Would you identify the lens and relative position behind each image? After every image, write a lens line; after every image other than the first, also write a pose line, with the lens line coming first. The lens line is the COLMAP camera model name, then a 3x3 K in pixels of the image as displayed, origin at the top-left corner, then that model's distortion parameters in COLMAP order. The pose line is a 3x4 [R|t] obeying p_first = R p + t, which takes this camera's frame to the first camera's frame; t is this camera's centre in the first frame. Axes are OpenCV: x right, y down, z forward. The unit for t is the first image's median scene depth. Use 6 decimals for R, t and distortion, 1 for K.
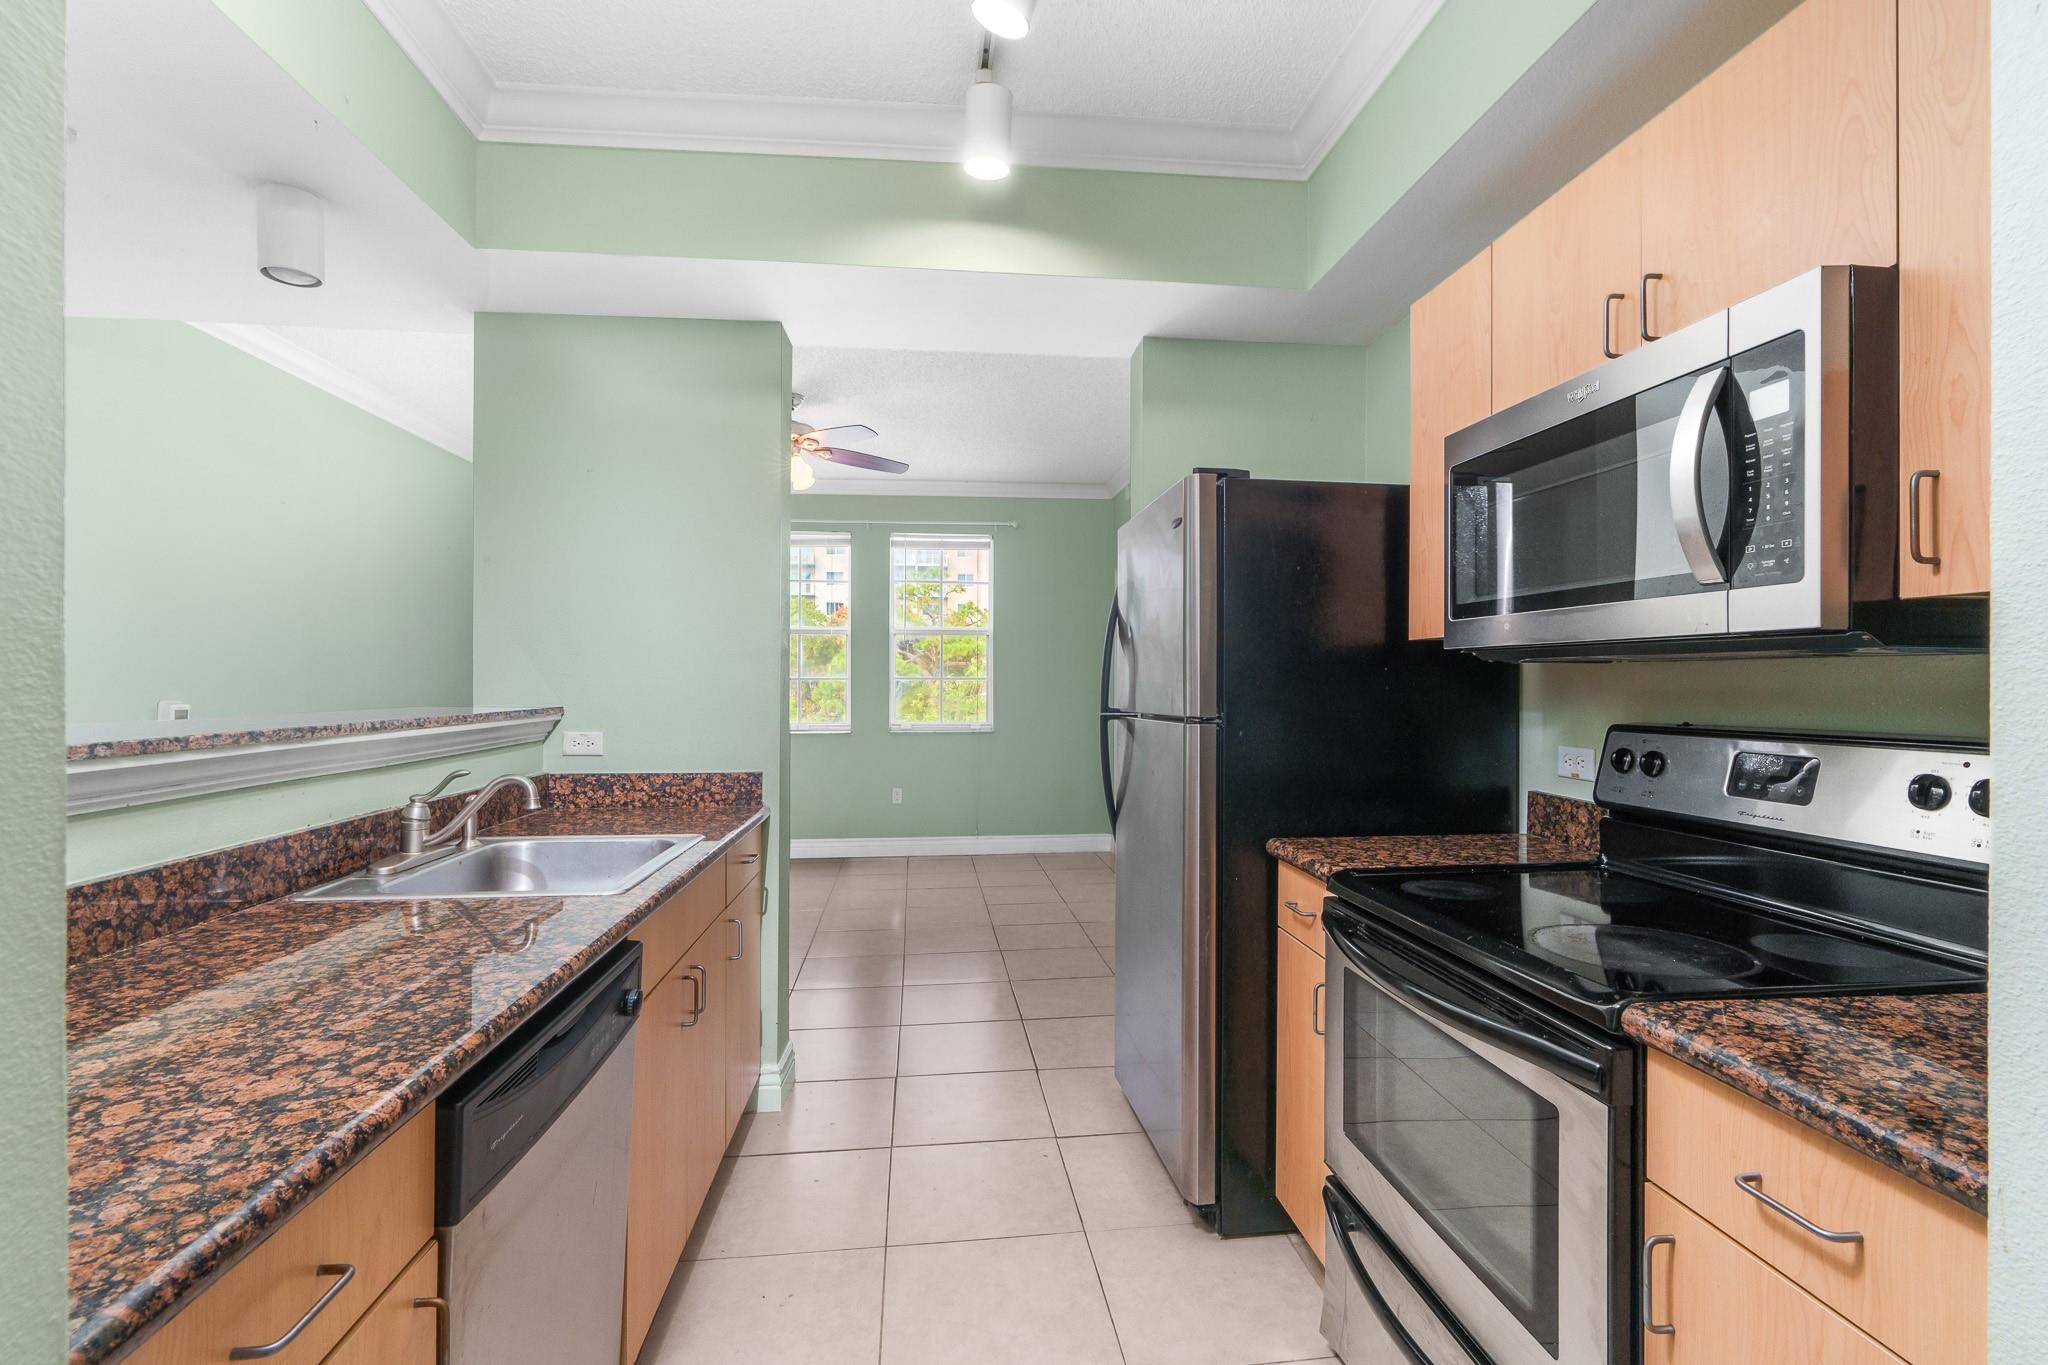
lens RADIAL K [[1026.4, 0, 974.6], [0, 1026.4, 677.4], [0, 0, 1]] dist [-0.001288, -0.000671]
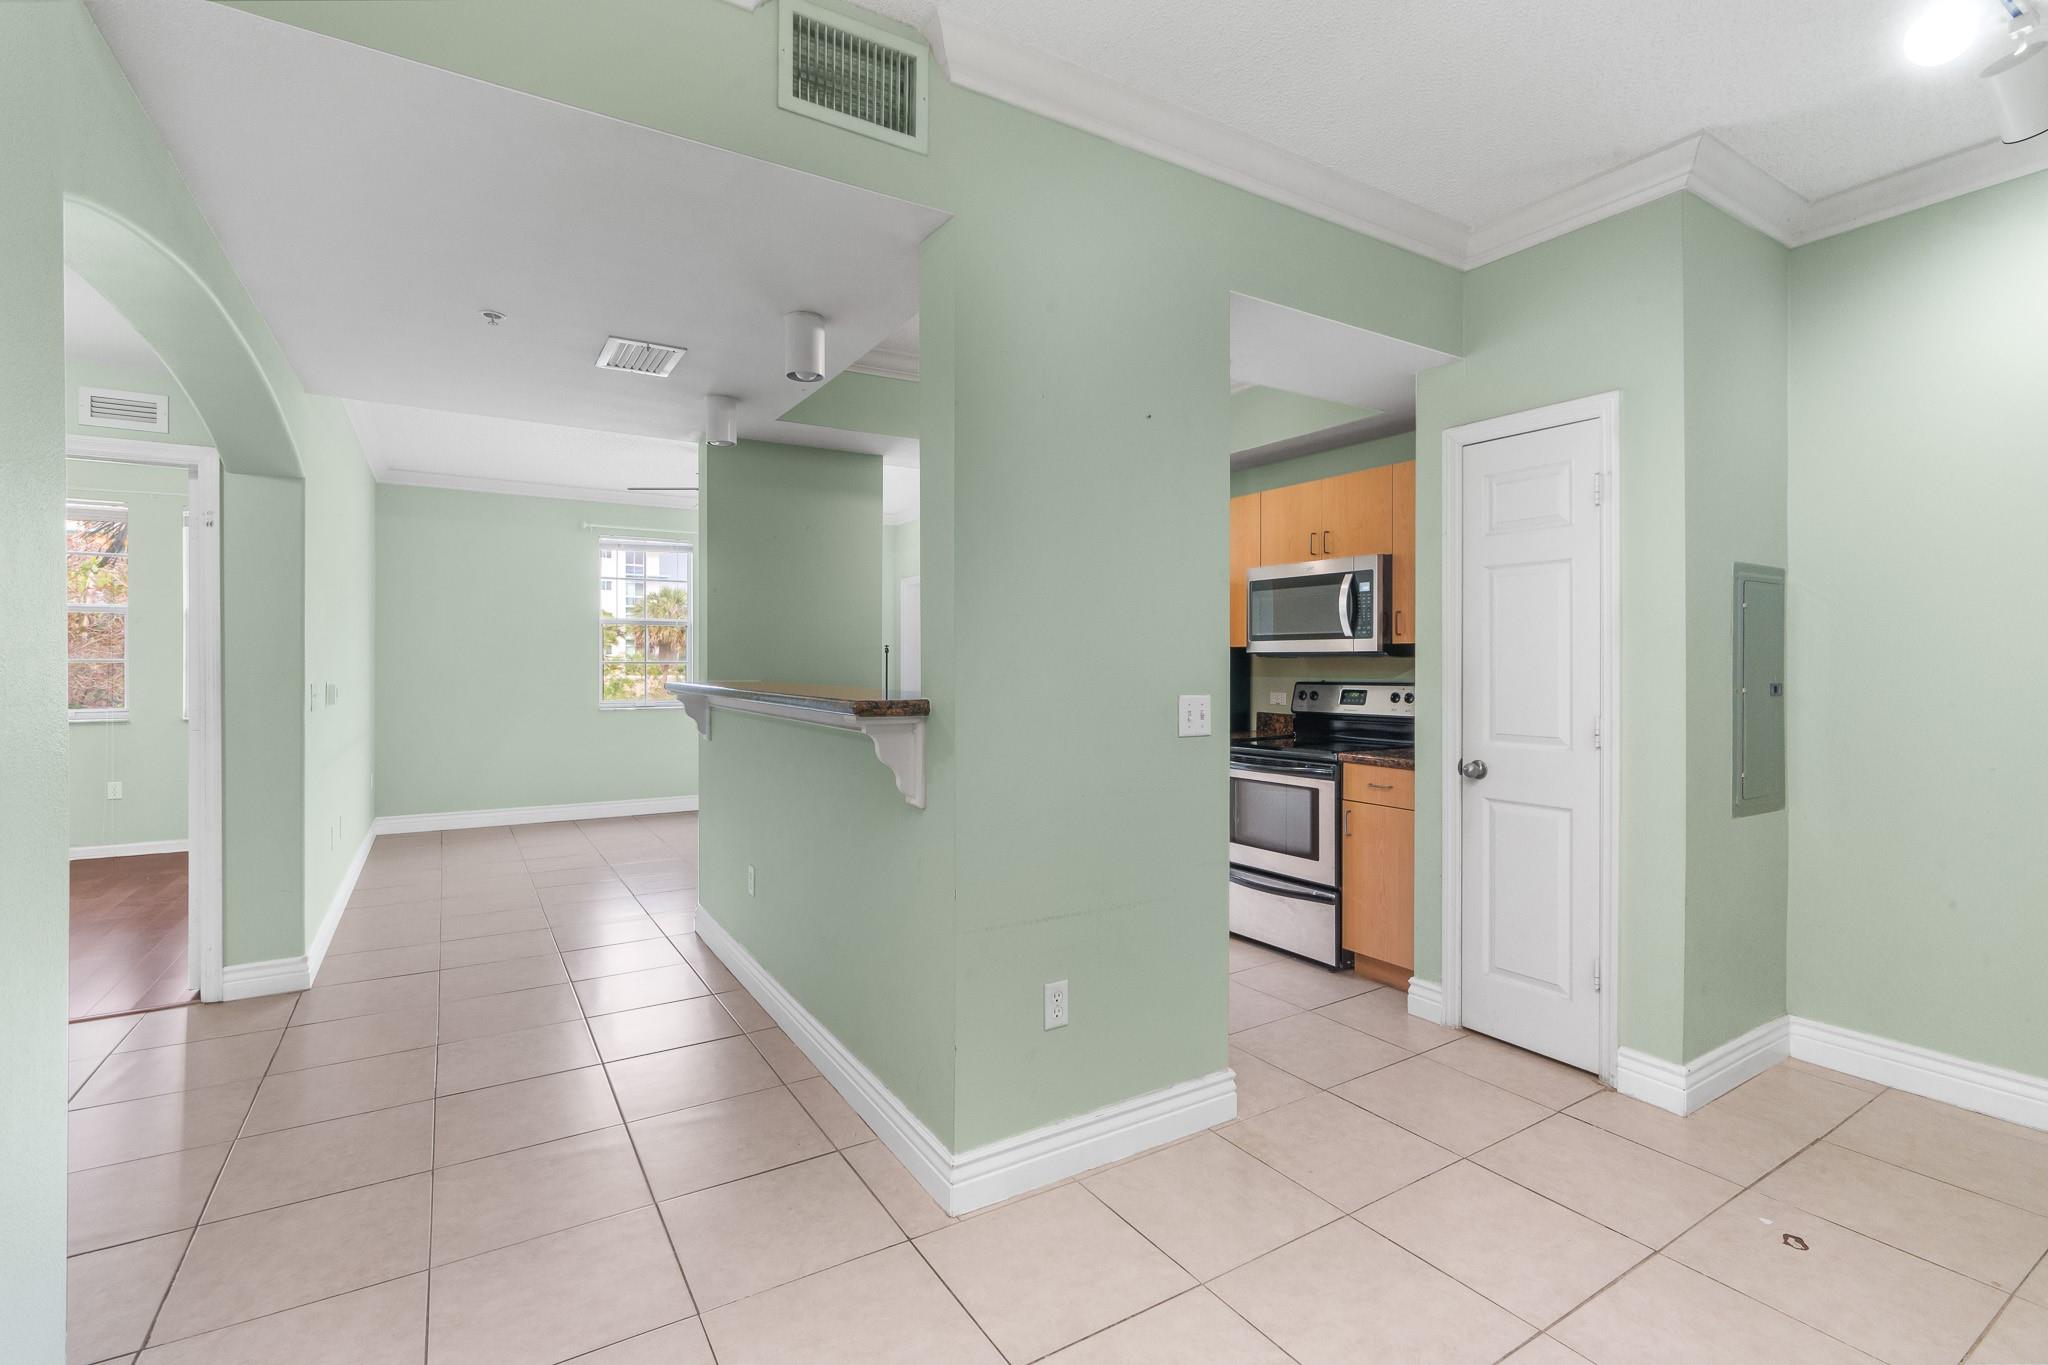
lens RADIAL K [[930.5, 0, 1027.6], [0, 930.5, 674.1], [0, 0, 1]] dist [0.001415, -0.000080]
pose [[0.906177, -0.005716, 0.422859, -0.888759], [0.002534, 0.999964, 0.008087, 0.002228], [-0.422890, -0.006257, 0.906159, -0.772092]]
